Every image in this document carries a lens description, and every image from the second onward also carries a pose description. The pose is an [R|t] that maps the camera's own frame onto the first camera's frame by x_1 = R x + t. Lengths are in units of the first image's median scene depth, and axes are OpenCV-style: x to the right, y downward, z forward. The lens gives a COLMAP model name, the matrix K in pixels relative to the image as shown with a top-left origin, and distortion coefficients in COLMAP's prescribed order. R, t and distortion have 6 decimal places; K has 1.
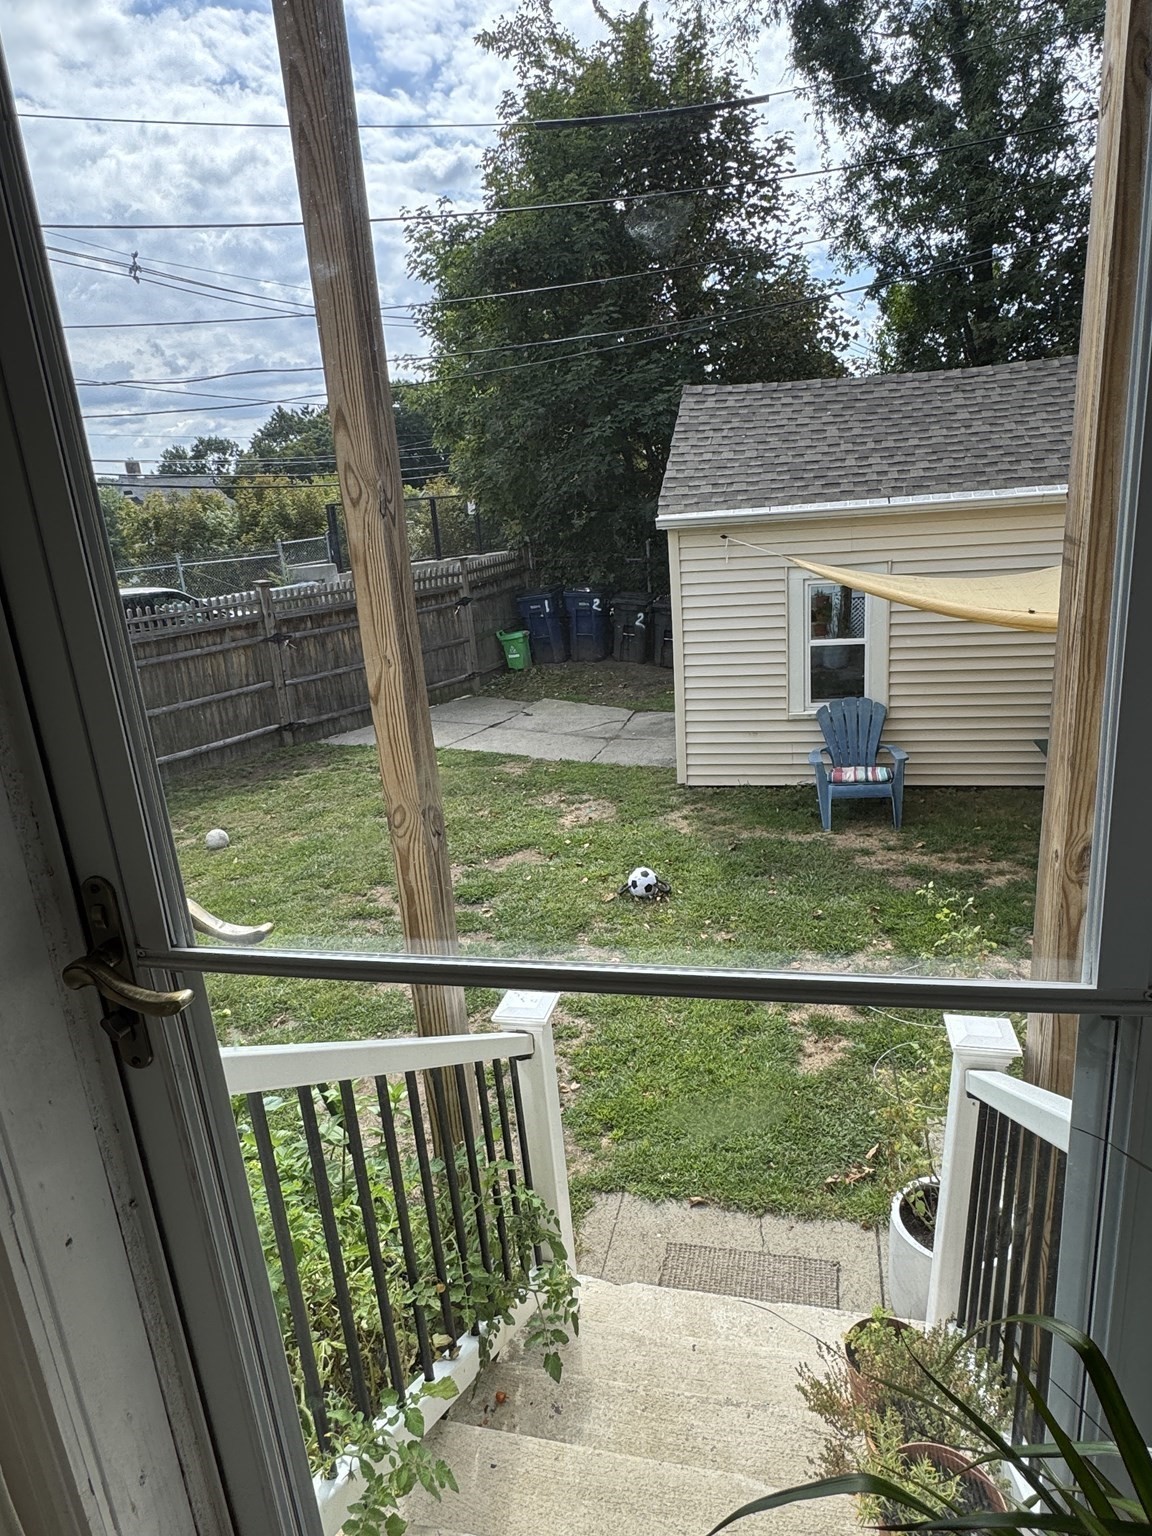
lens RADIAL K [[934.9, 0, 575.6], [0, 934.9, 769.4], [0, 0, 1]] dist [-0.000544, -0.000057]
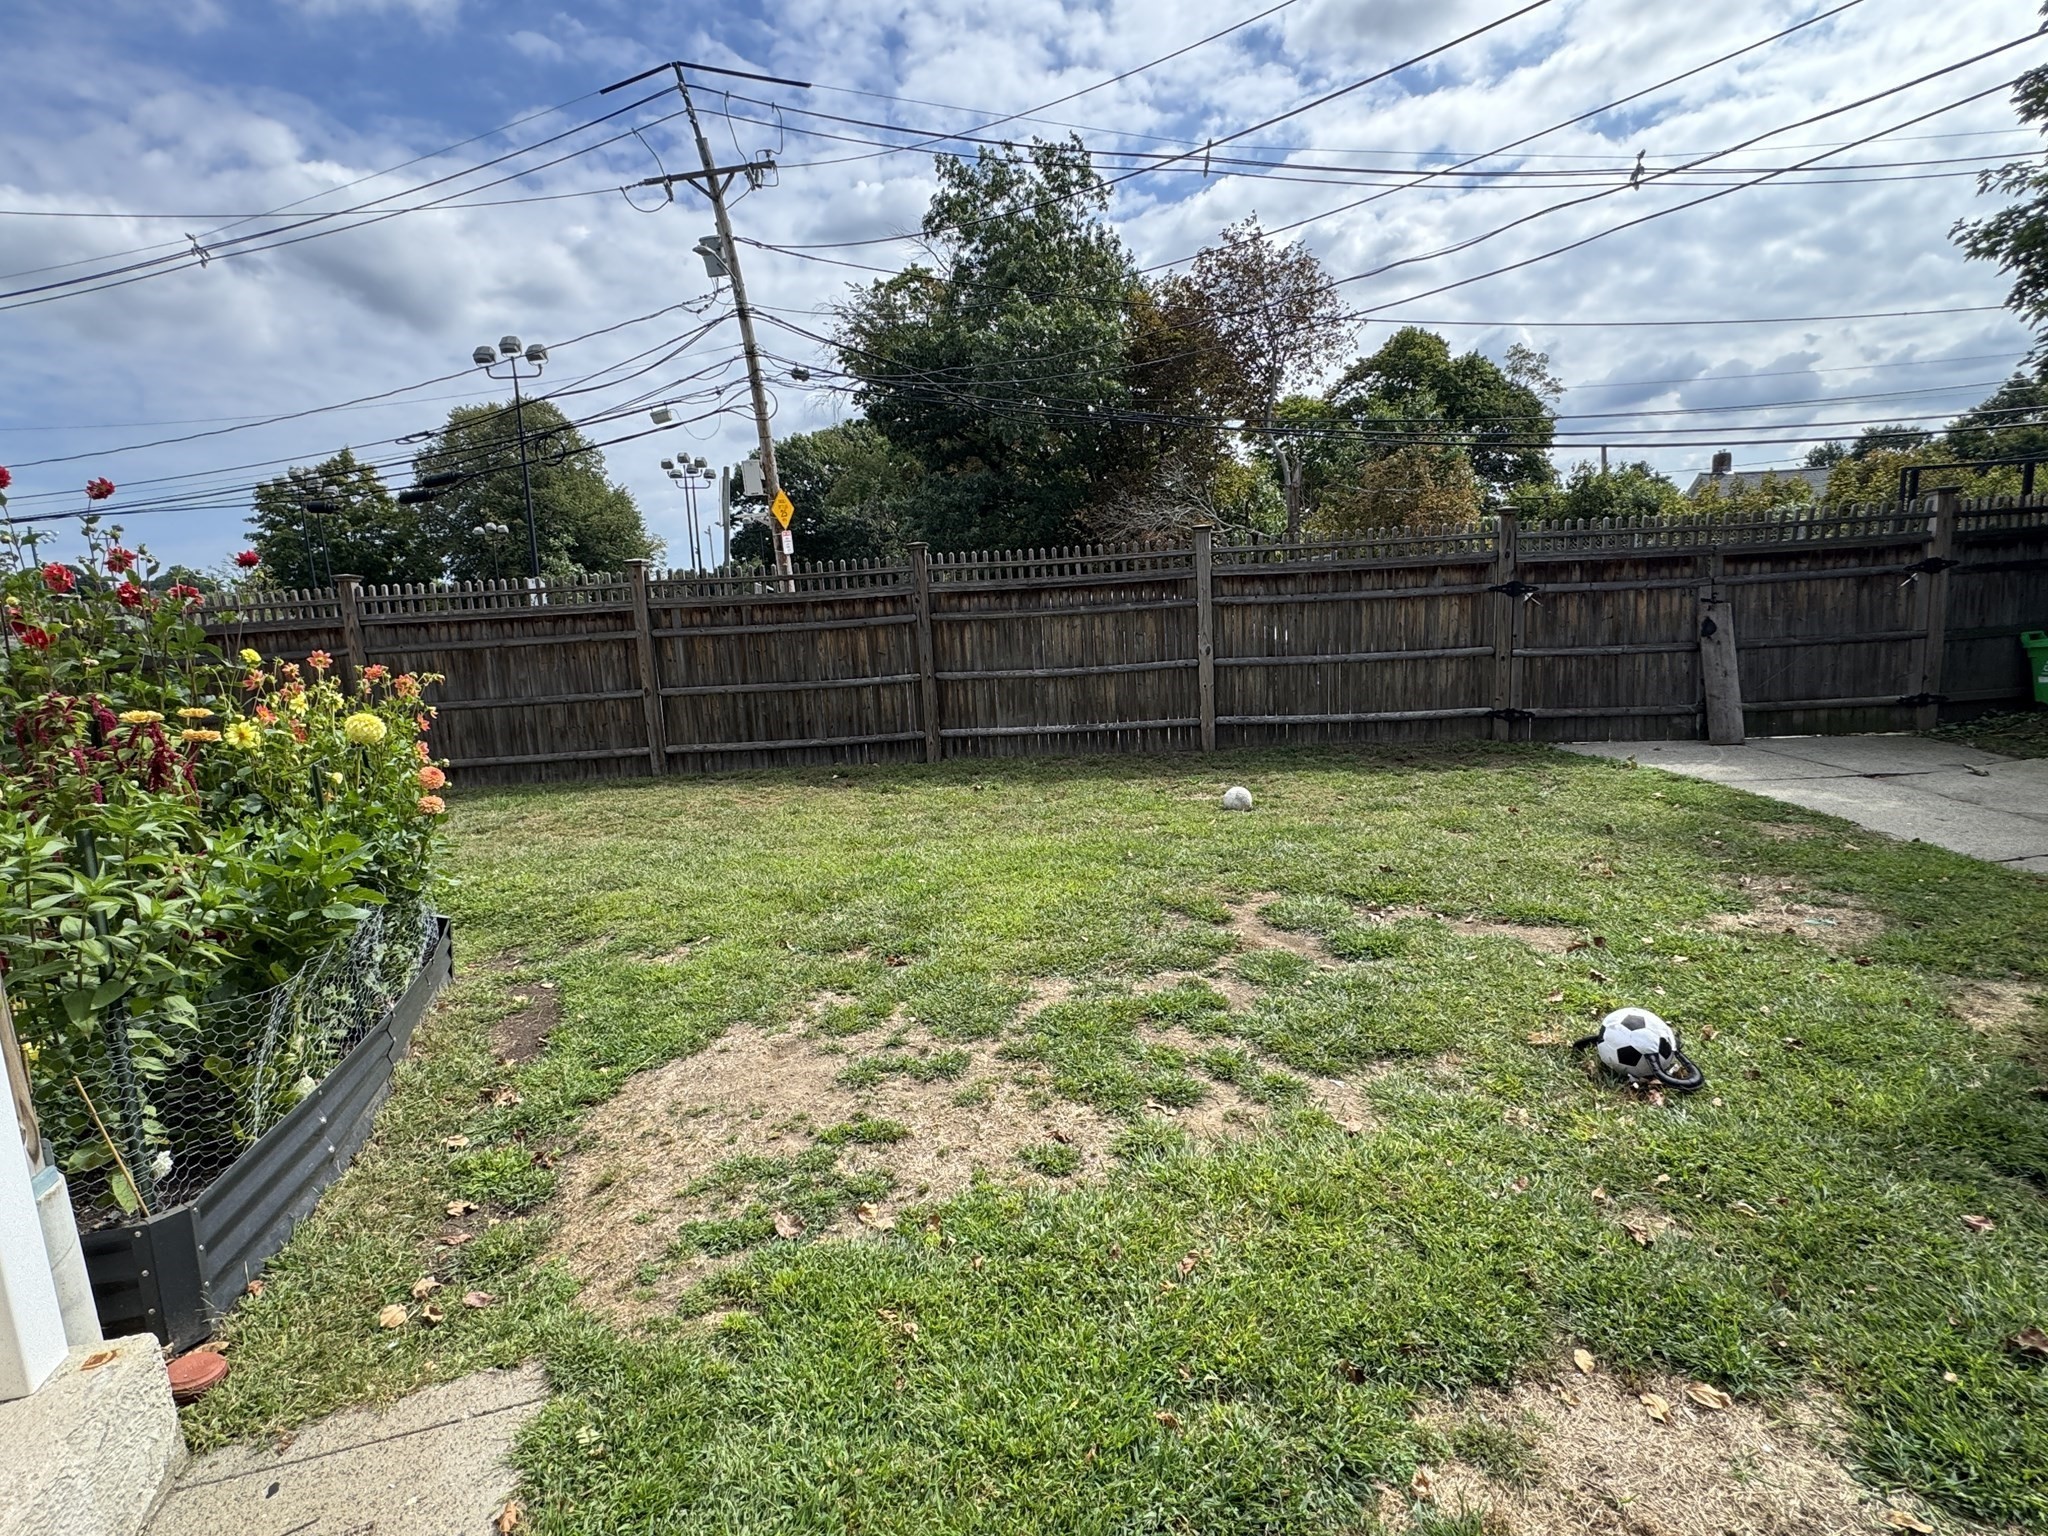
lens RADIAL K [[1020.8, 0, 1024.4], [0, 1020.8, 768.3], [0, 0, 1]] dist [0.001580, 0.000804]
pose [[0.496297, 0.192128, -0.846626, 0.187121], [-0.229671, 0.969516, 0.085381, 0.013037], [0.837222, 0.152071, 0.525294, 0.295956]]
